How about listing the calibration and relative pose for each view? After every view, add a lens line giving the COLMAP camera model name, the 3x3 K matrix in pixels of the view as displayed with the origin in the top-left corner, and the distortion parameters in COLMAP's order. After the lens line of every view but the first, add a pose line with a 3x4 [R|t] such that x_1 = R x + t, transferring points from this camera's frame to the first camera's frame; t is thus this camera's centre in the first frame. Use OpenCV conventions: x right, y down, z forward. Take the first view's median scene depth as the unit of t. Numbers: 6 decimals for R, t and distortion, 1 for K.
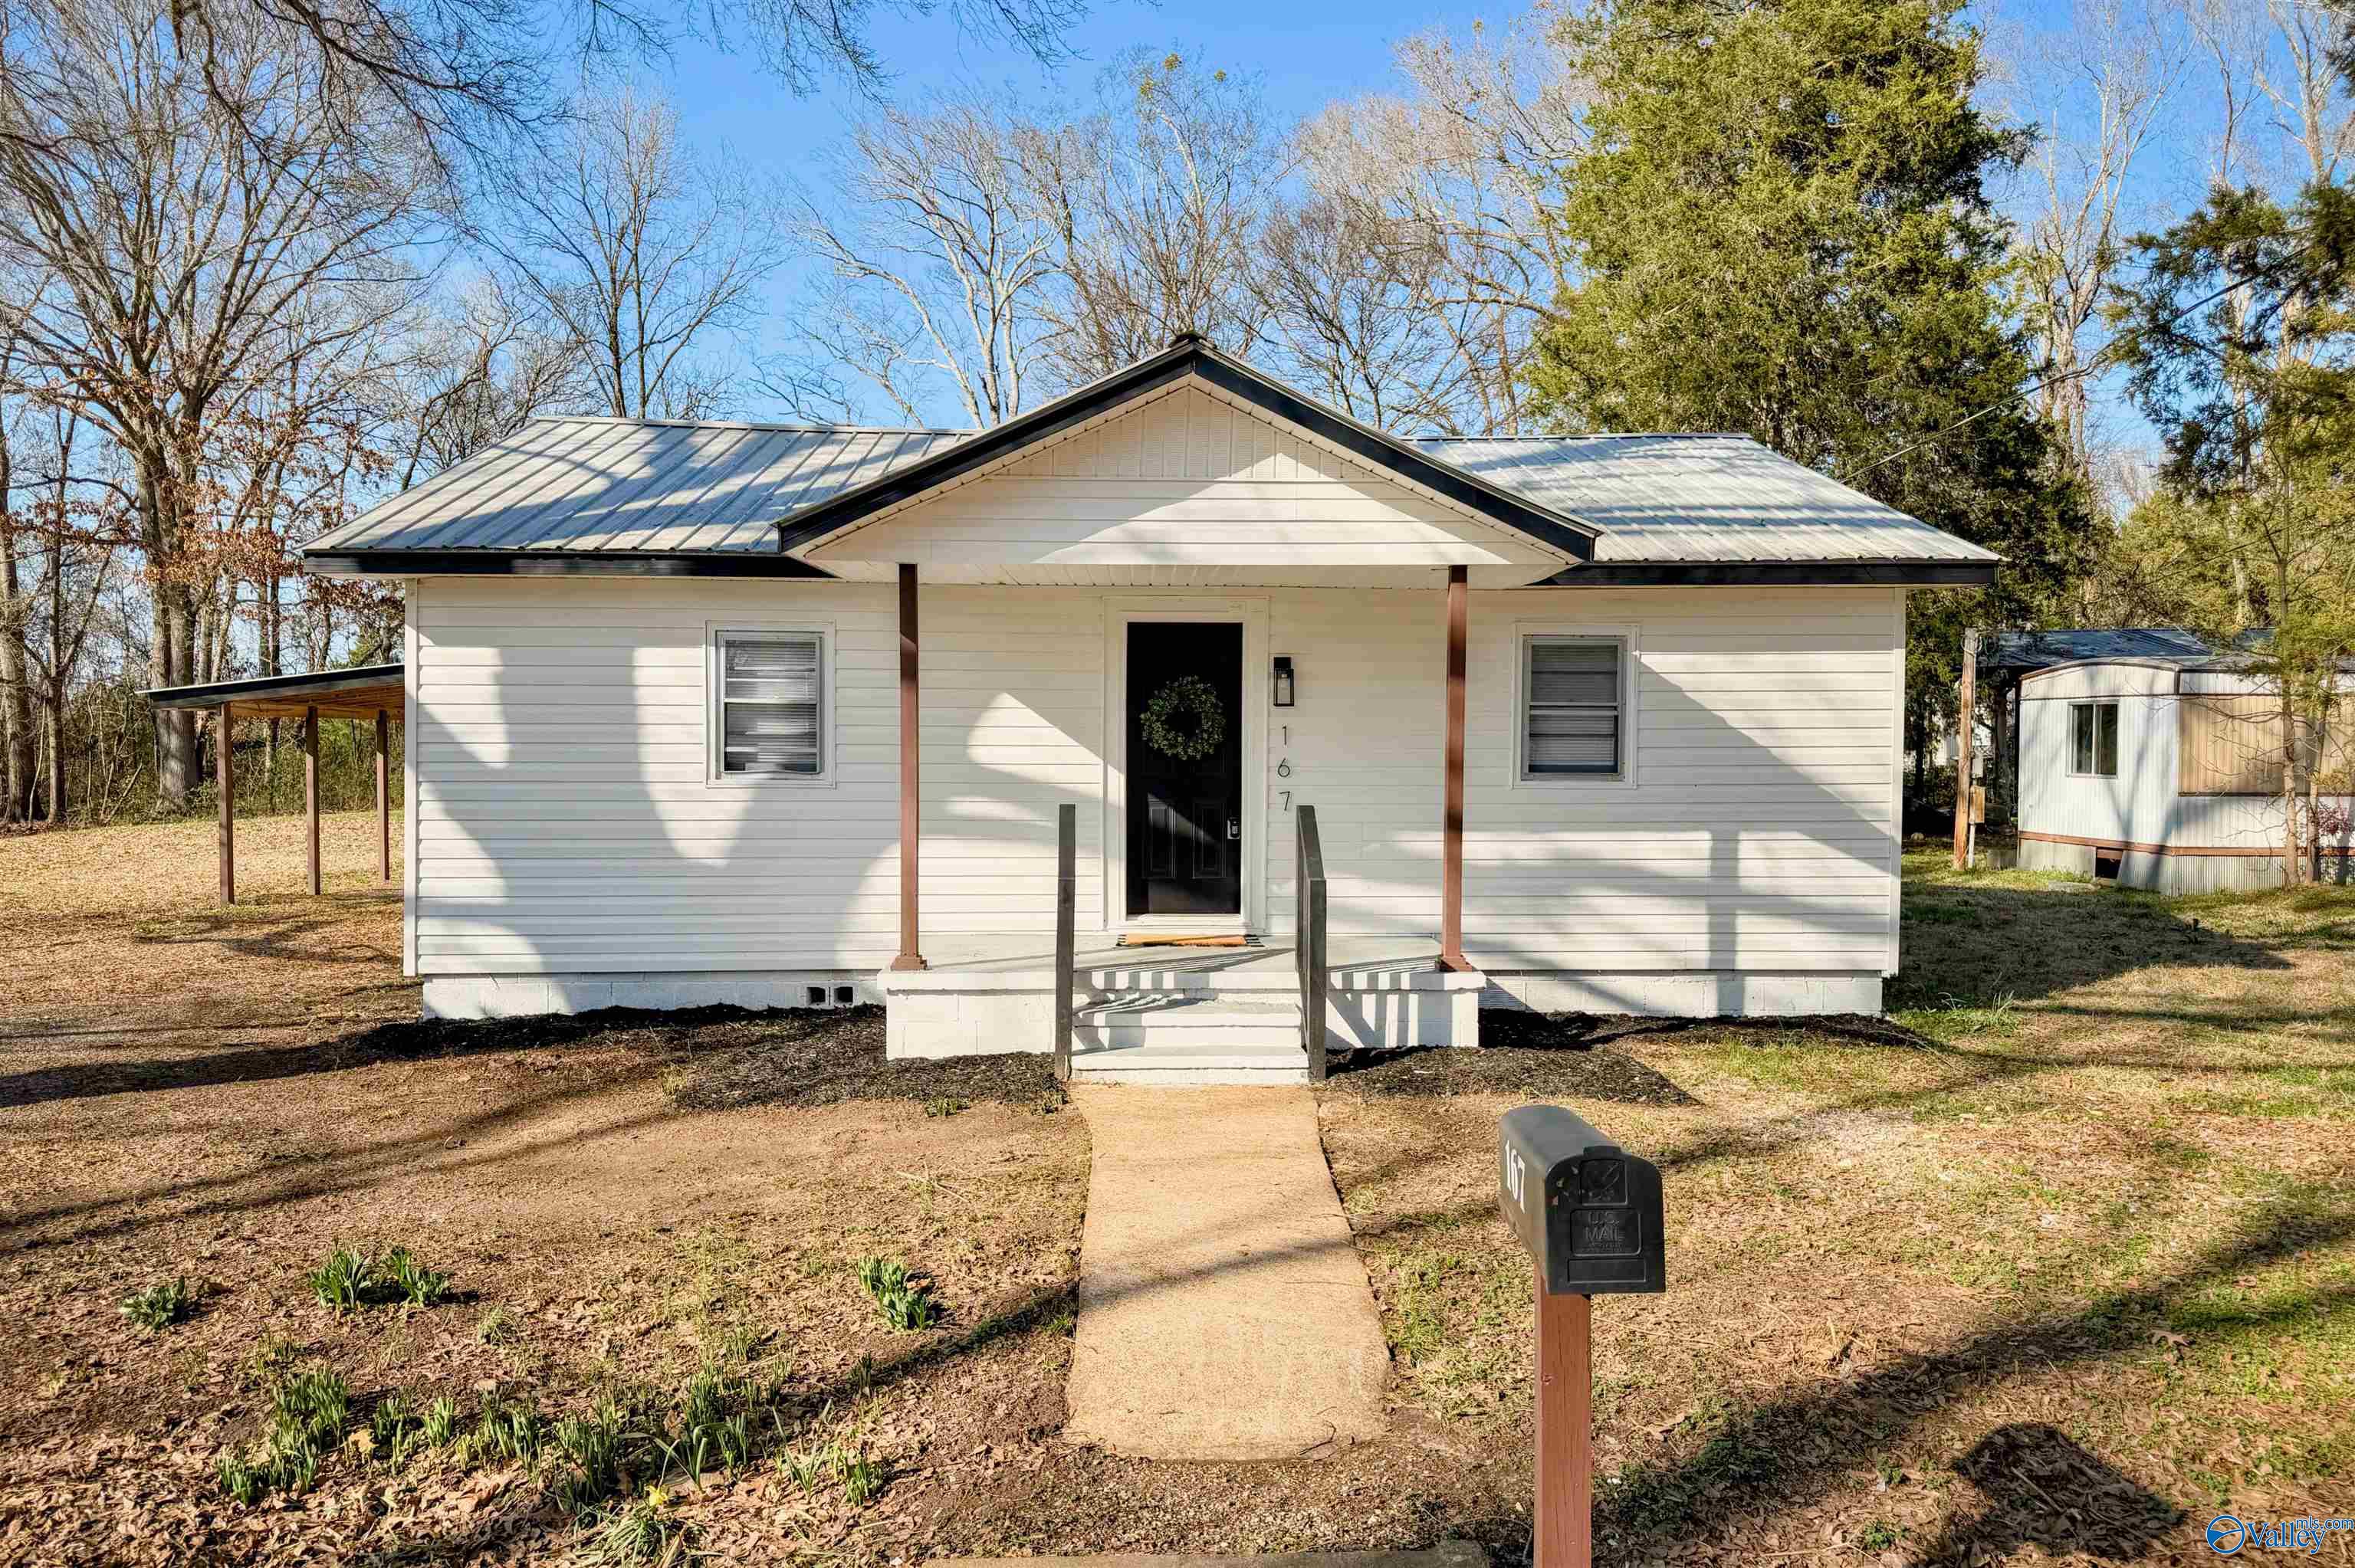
lens RADIAL K [[1671.2, 0, 1189.1], [0, 1671.2, 786.1], [0, 0, 1]] dist [0.038762, -0.043084]
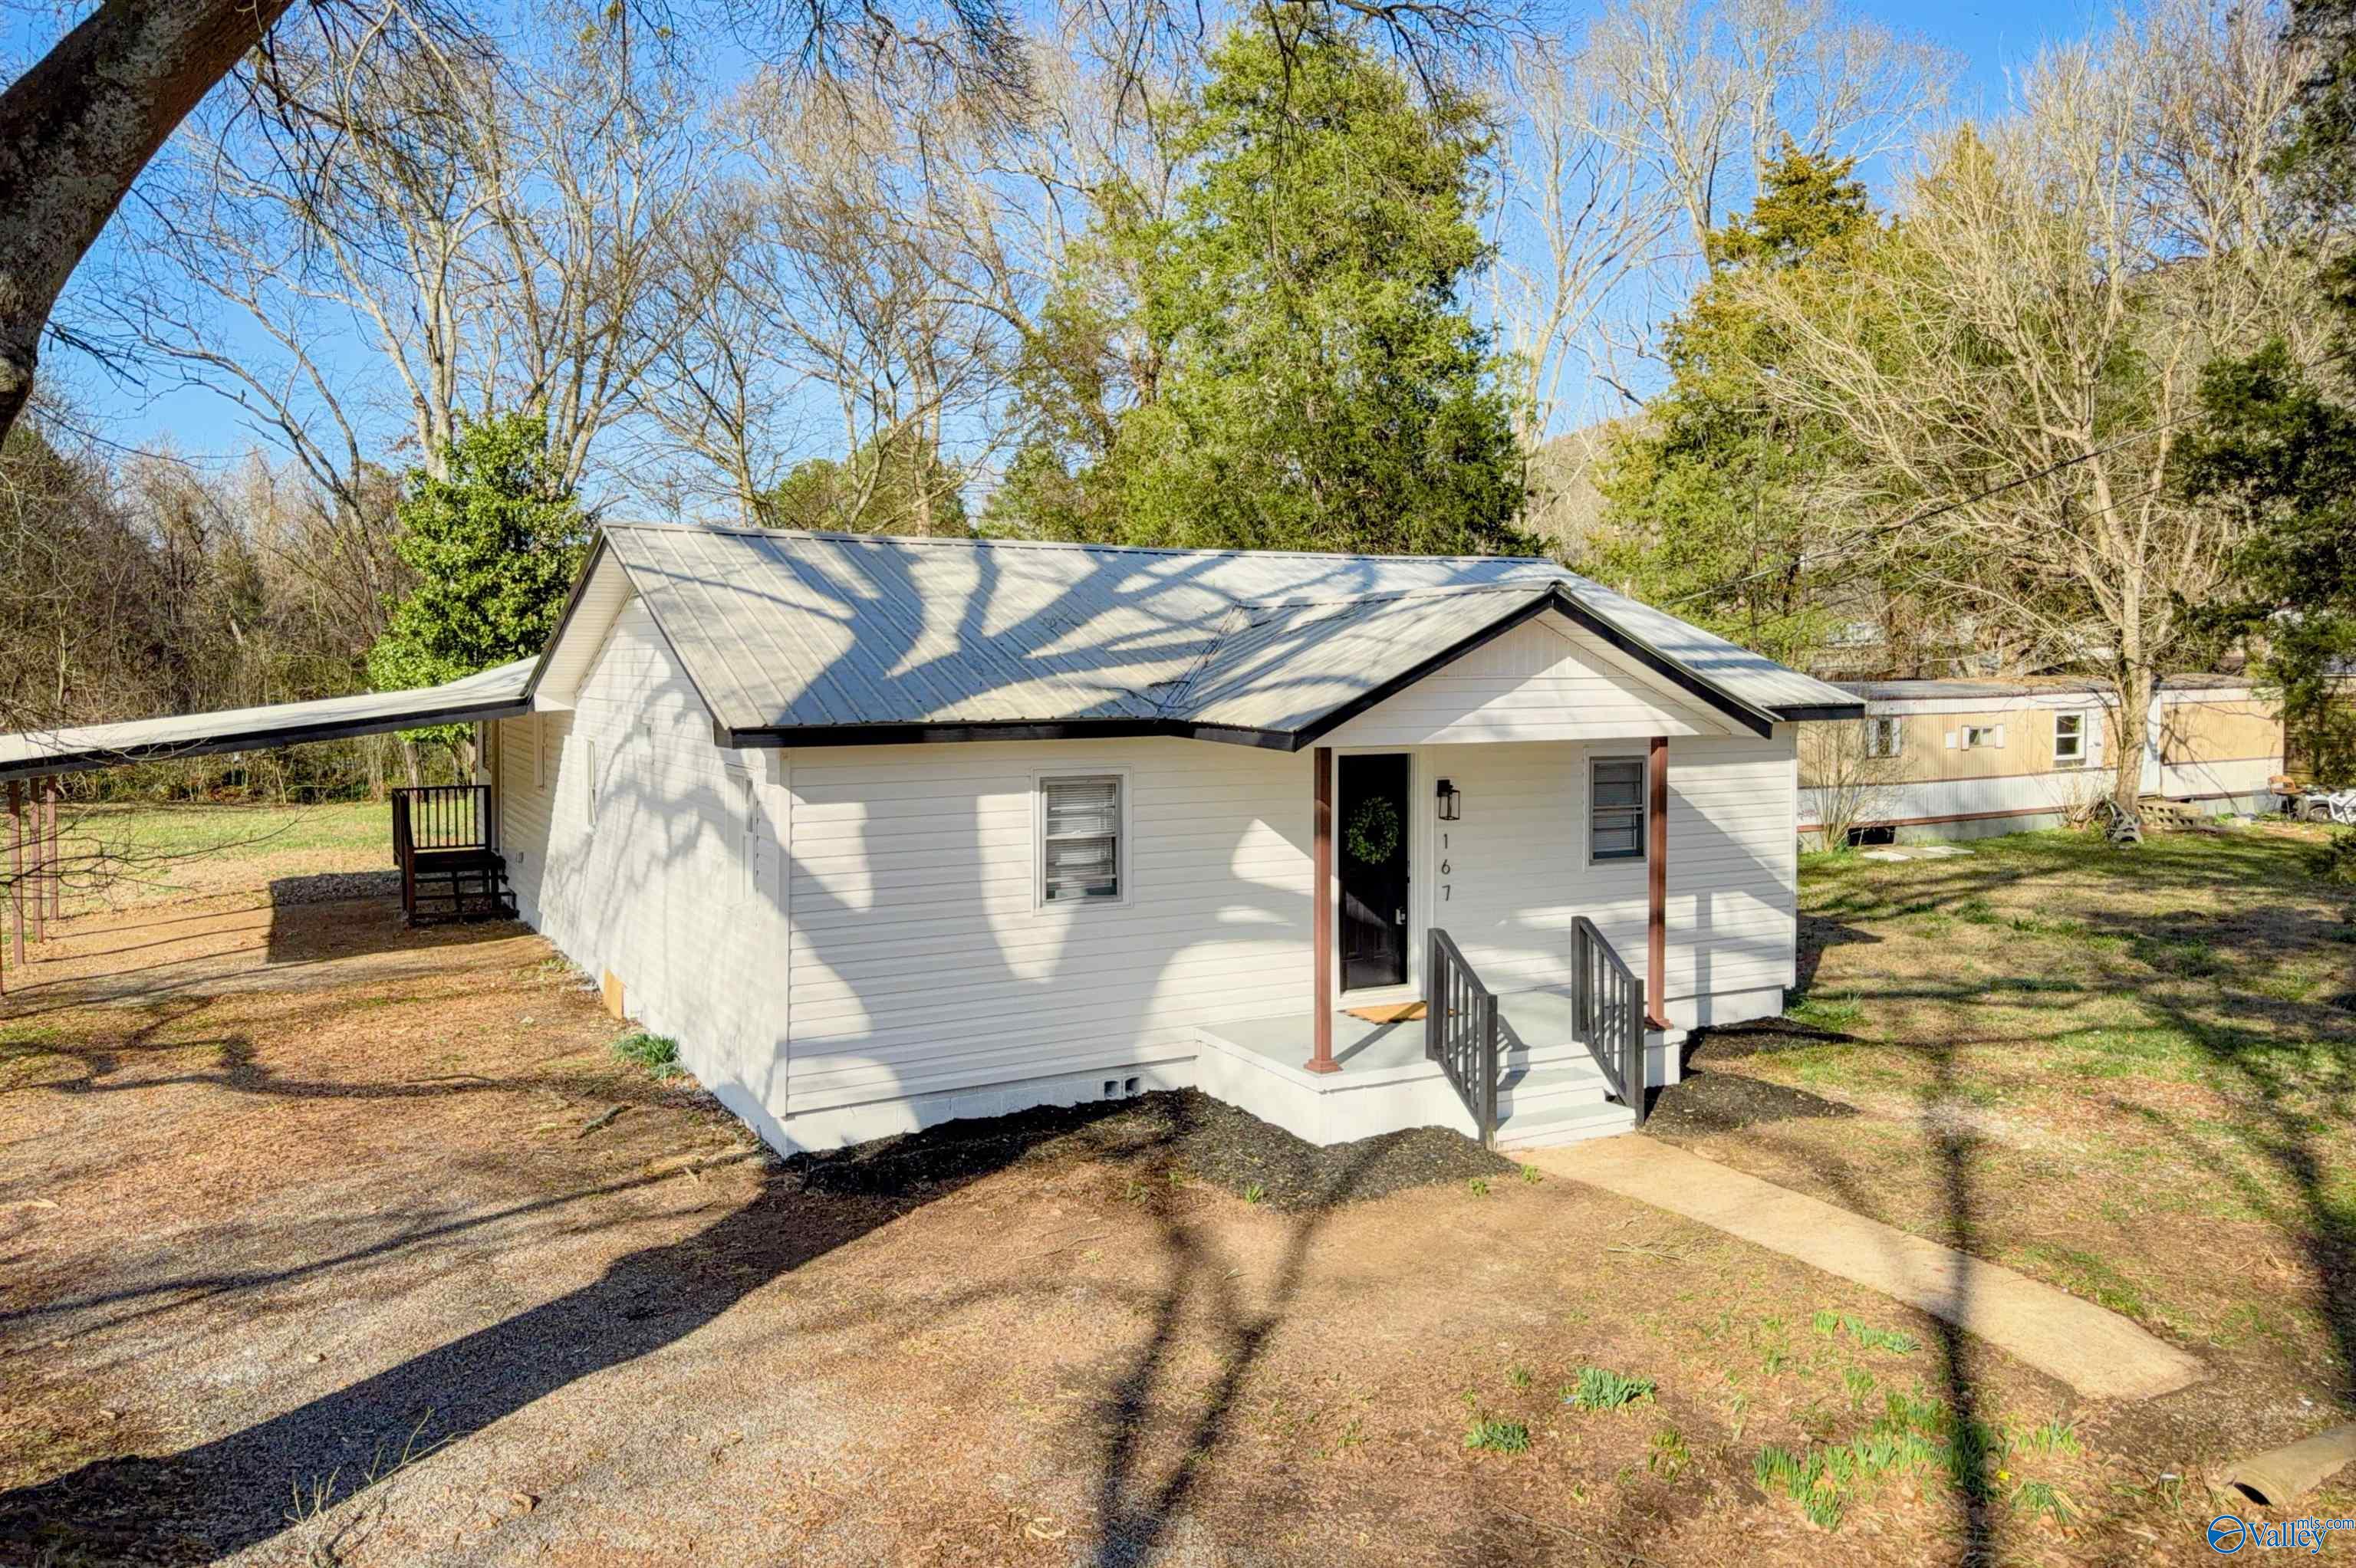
lens RADIAL K [[1671.9, 0, 1207.6], [0, 1671.9, 672.2], [0, 0, 1]] dist [0.038762, -0.043084]
pose [[0.897232, -0.004983, 0.441531, -0.671840], [0.014435, 0.999733, -0.018051, -0.139516], [-0.441323, 0.022570, 0.897065, -0.070425]]
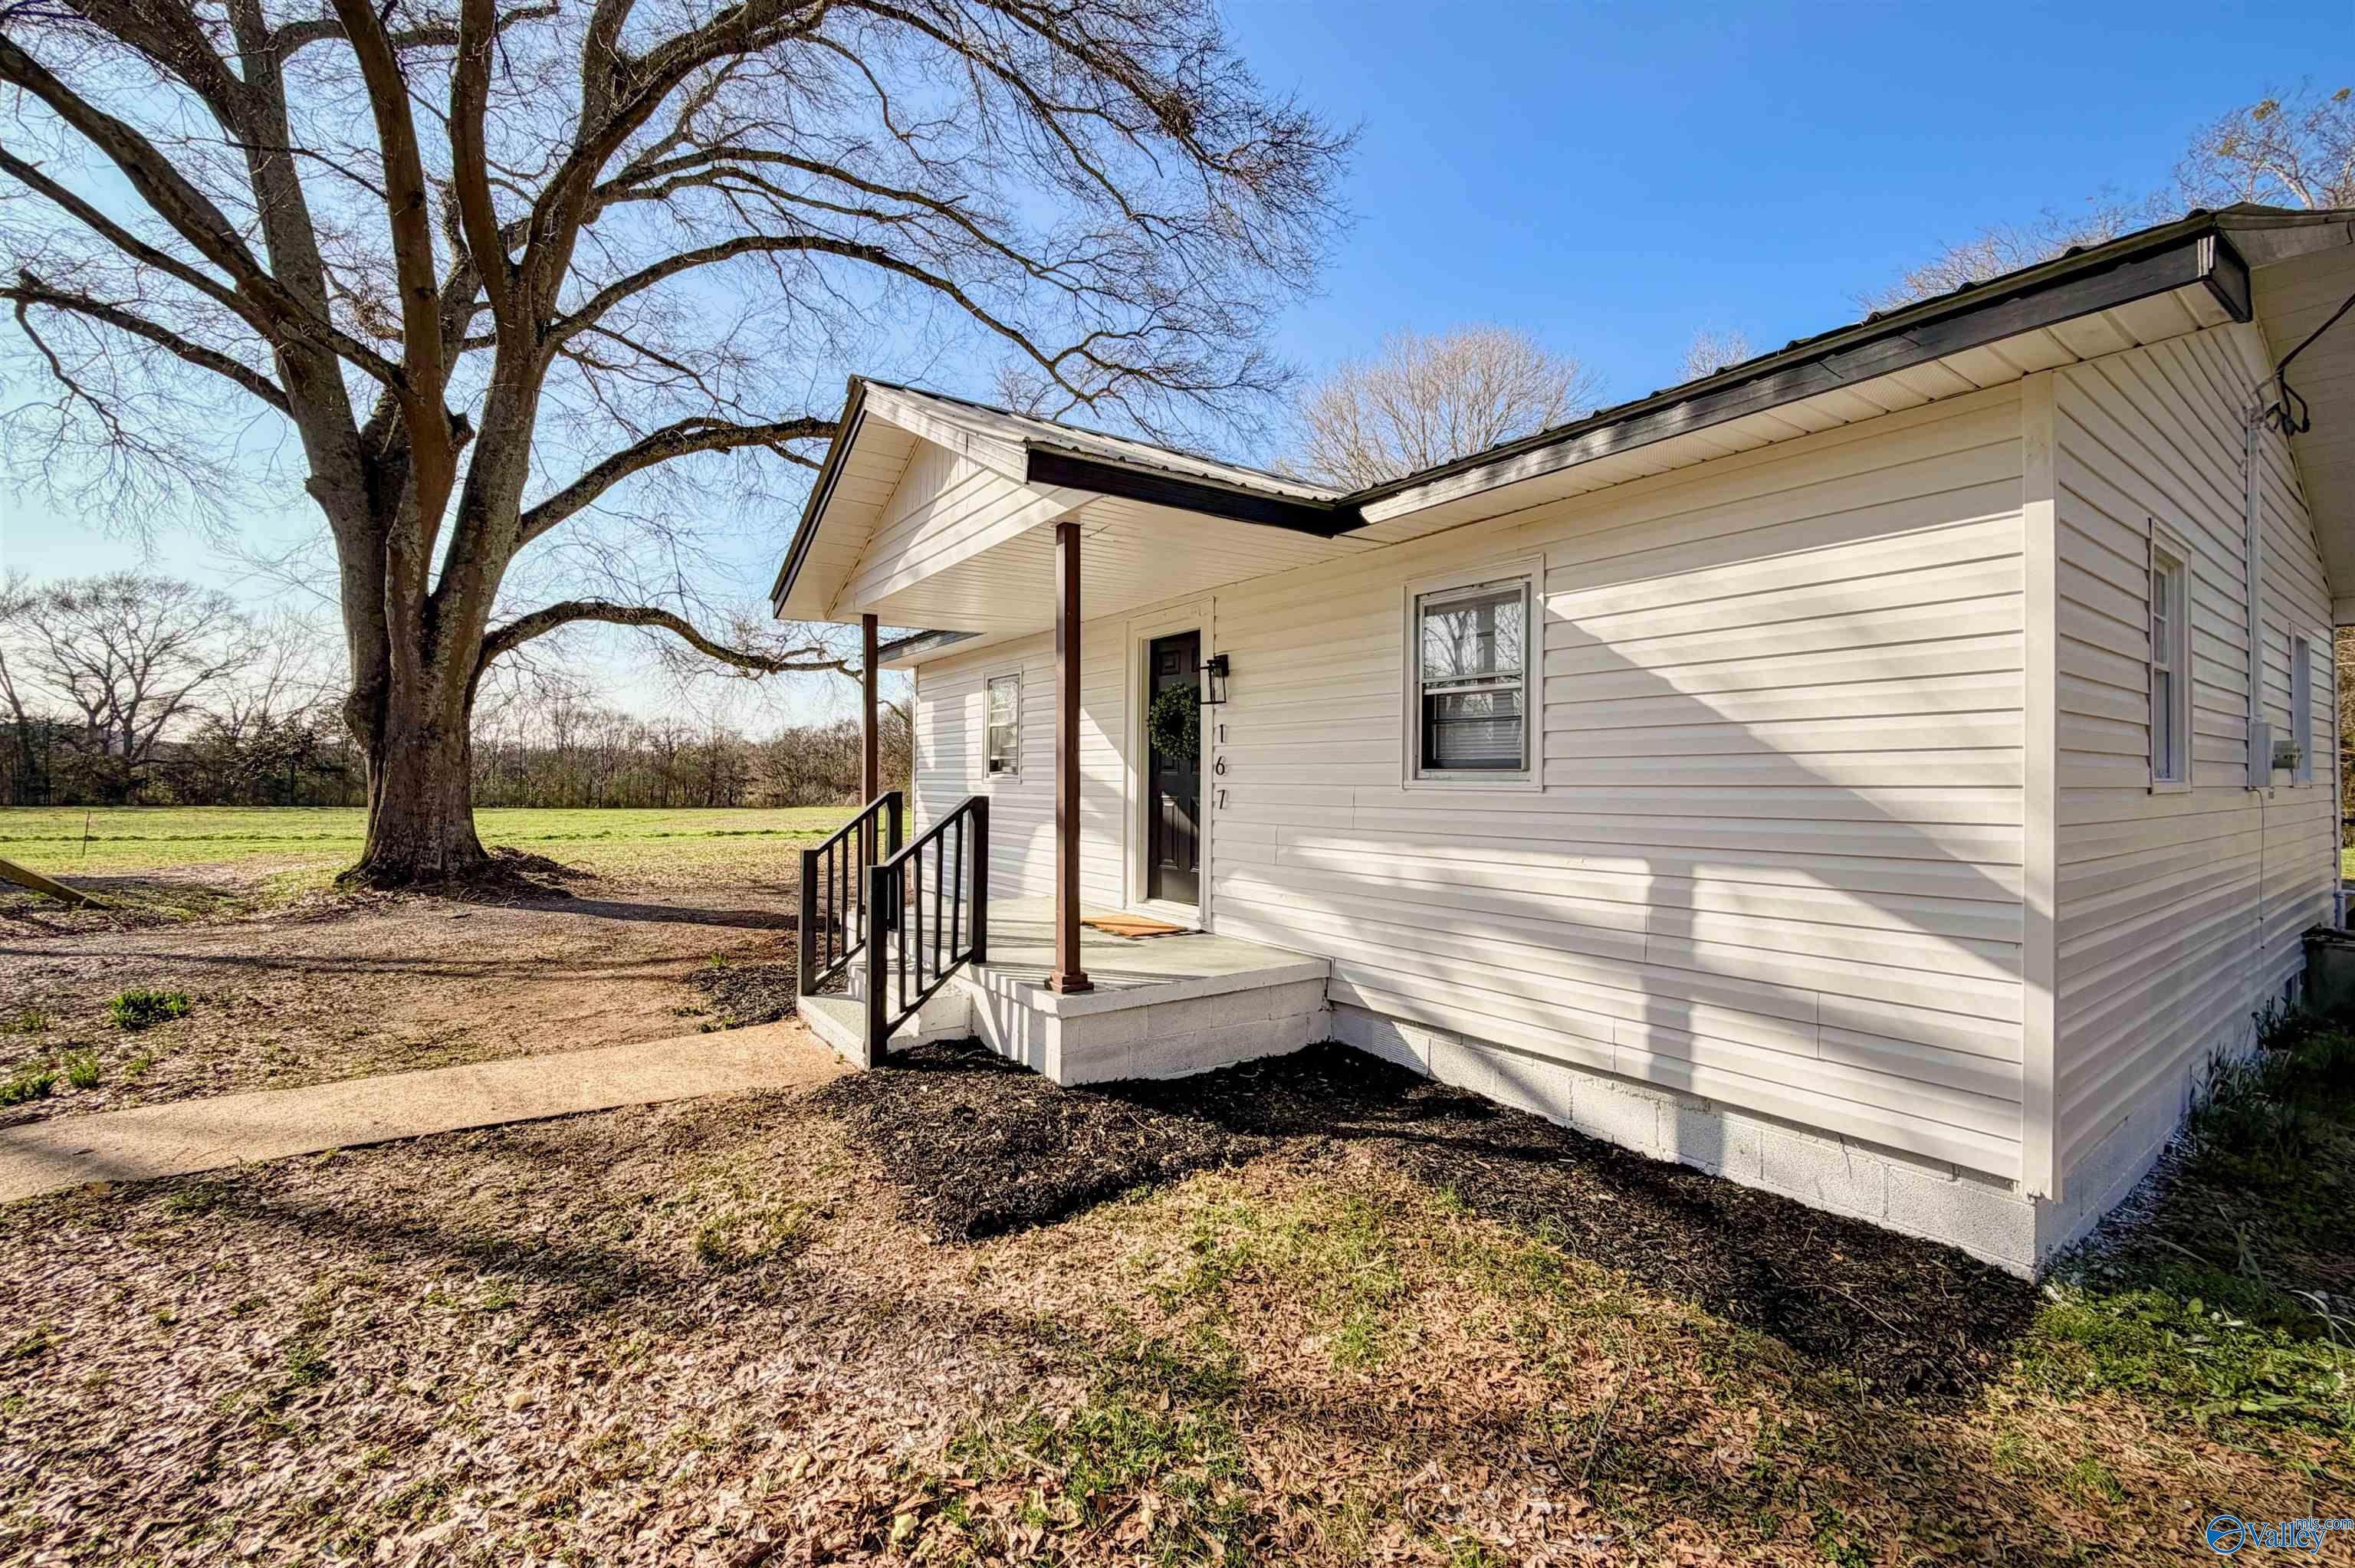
lens RADIAL K [[958.0, 0, 1176.3], [0, 958.0, 768.8], [0, 0, 1]] dist [0.000748, -0.000092]
pose [[0.542477, -0.008562, -0.840027, 0.524573], [-0.020499, 0.999515, -0.023425, 0.004563], [0.839821, 0.029927, 0.542038, 0.665592]]
